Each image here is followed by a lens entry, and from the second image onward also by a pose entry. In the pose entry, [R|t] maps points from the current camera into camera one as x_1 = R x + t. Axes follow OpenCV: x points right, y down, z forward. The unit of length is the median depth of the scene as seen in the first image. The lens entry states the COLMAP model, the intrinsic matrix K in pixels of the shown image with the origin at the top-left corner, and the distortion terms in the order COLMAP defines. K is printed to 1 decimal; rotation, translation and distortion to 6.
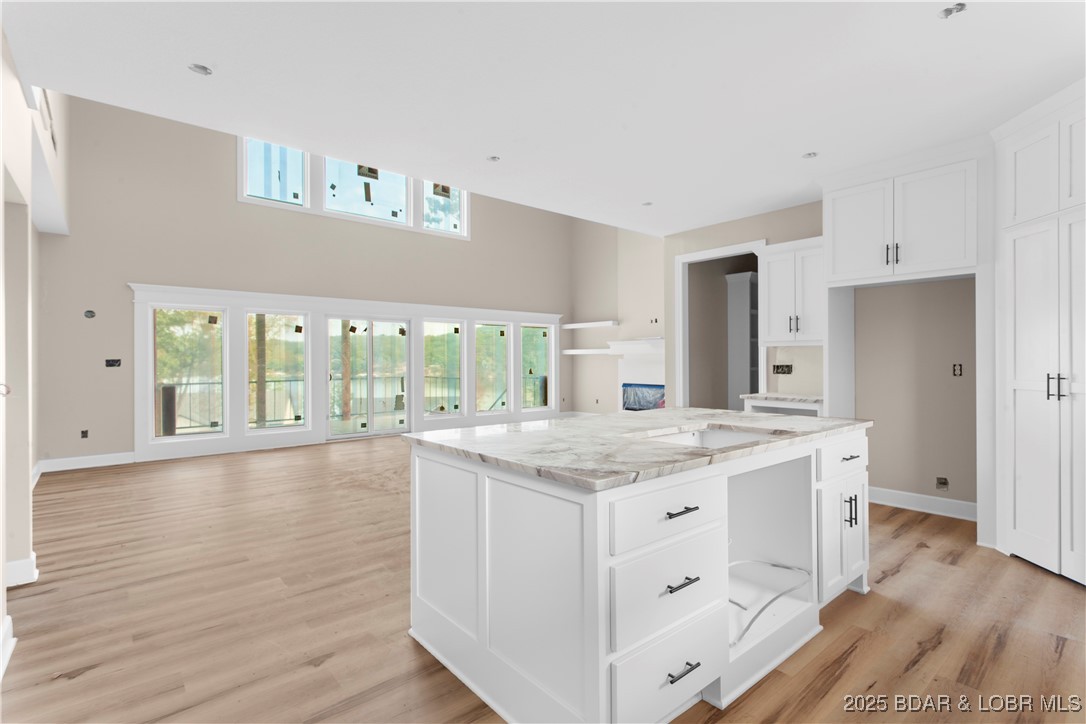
lens RADIAL K [[514.5, 0, 548.9], [0, 514.5, 362.0], [0, 0, 1]] dist [0.003176, 0.000391]
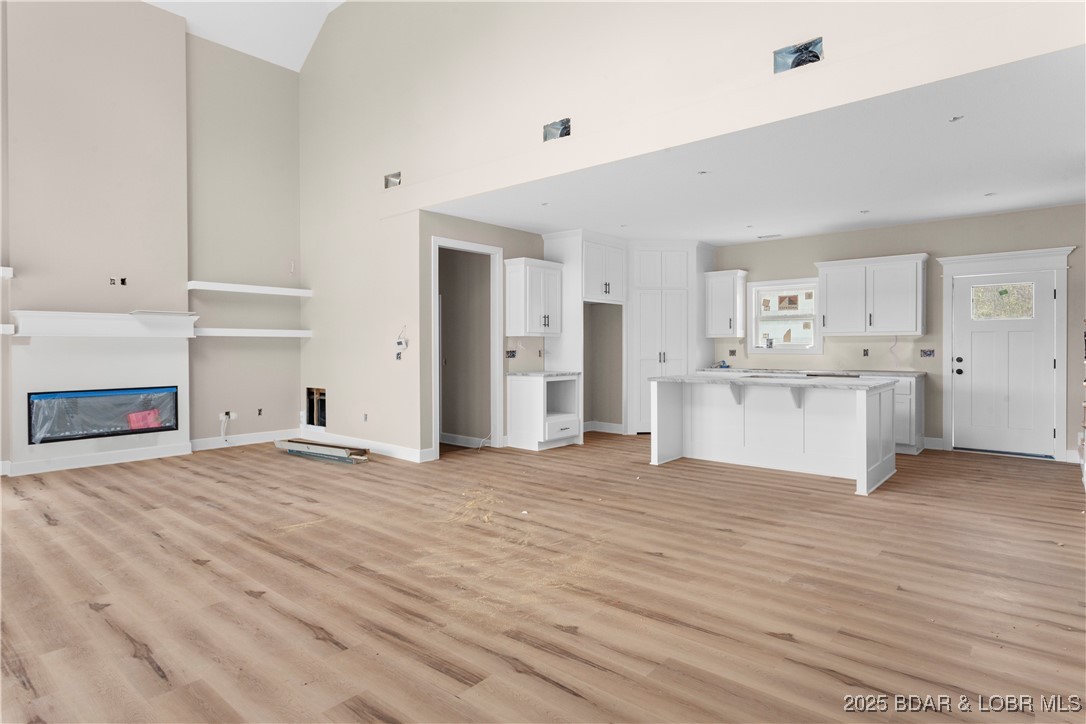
lens RADIAL K [[586.6, 0, 547.0], [0, 586.6, 357.2], [0, 0, 1]] dist [0.010877, -0.001744]
pose [[-0.155296, -0.013230, 0.987779, -0.876421], [0.006200, 0.999878, 0.014366, 0.000820], [-0.987849, 0.008355, -0.155195, 0.999023]]
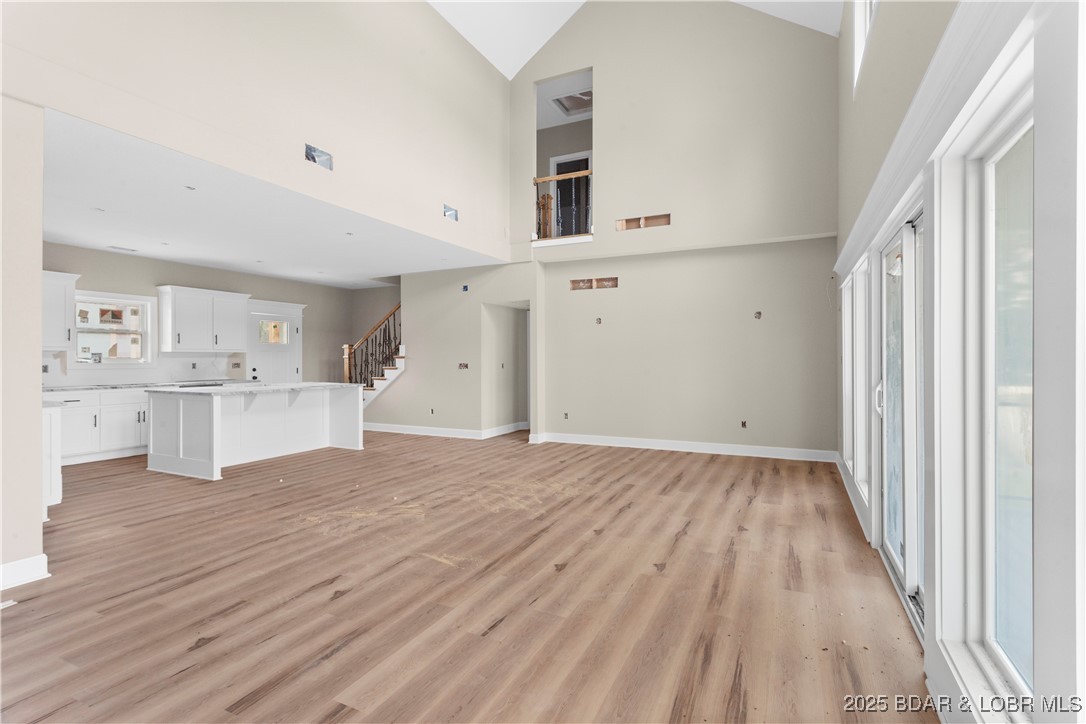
lens RADIAL K [[514.5, 0, 535.9], [0, 514.5, 359.0], [0, 0, 1]] dist [0.003176, 0.000391]
pose [[-0.922532, 0.006229, -0.385869, -0.013383], [0.004787, 0.999978, 0.004697, -0.006692], [0.385890, 0.002486, -0.922542, 1.734932]]
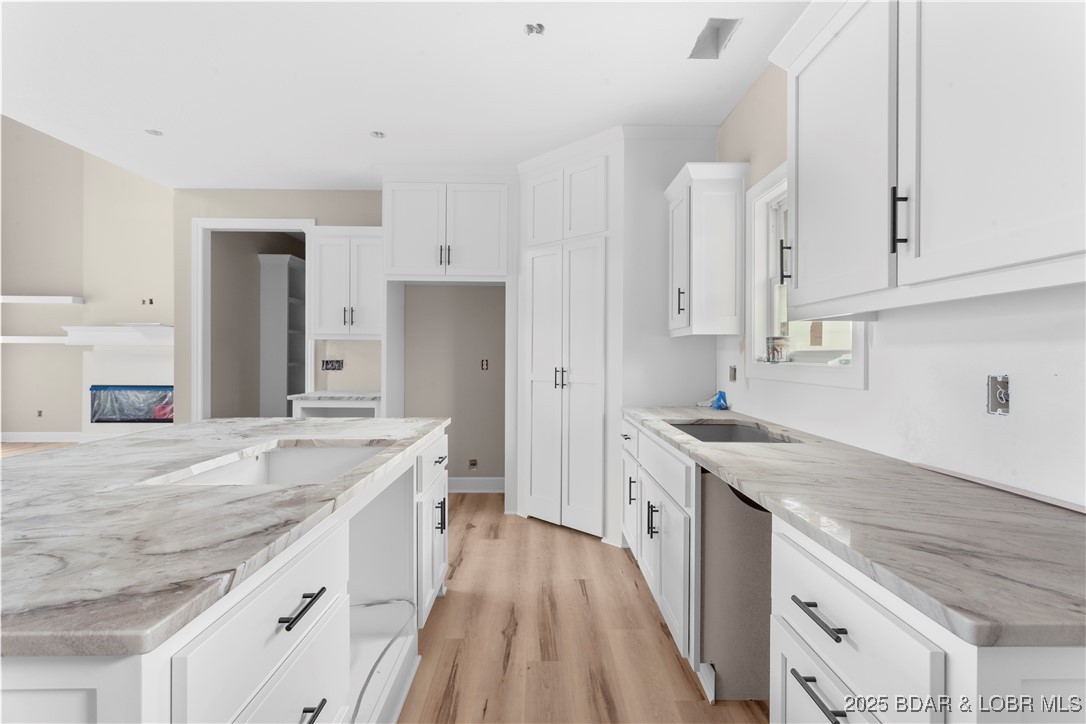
lens RADIAL K [[514.5, 0, 547.1], [0, 514.5, 356.6], [0, 0, 1]] dist [0.003176, 0.000391]
pose [[0.637825, 0.005777, 0.770160, -0.006547], [-0.005364, 0.999981, -0.003059, -0.000089], [-0.770163, -0.002180, 0.637844, 0.108124]]
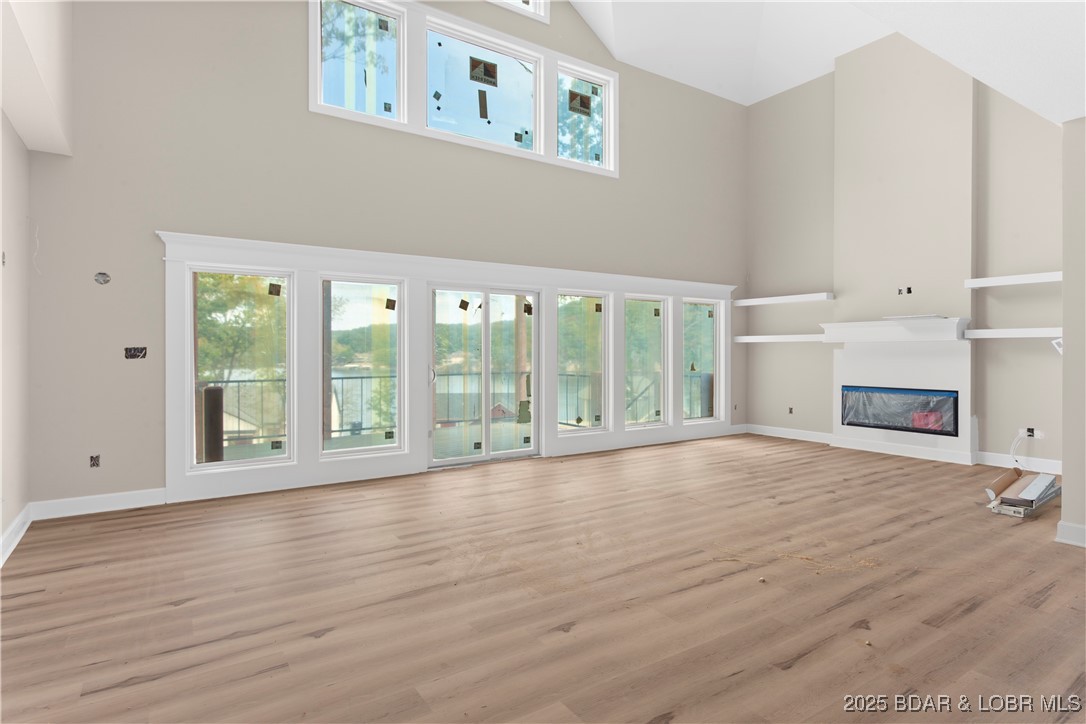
lens RADIAL K [[586.6, 0, 548.1], [0, 586.6, 354.4], [0, 0, 1]] dist [0.010877, -0.001744]
pose [[0.993493, 0.003068, -0.113850, -0.256113], [-0.002910, 0.999995, 0.001550, 0.001105], [0.113854, -0.001209, 0.993497, 0.338151]]
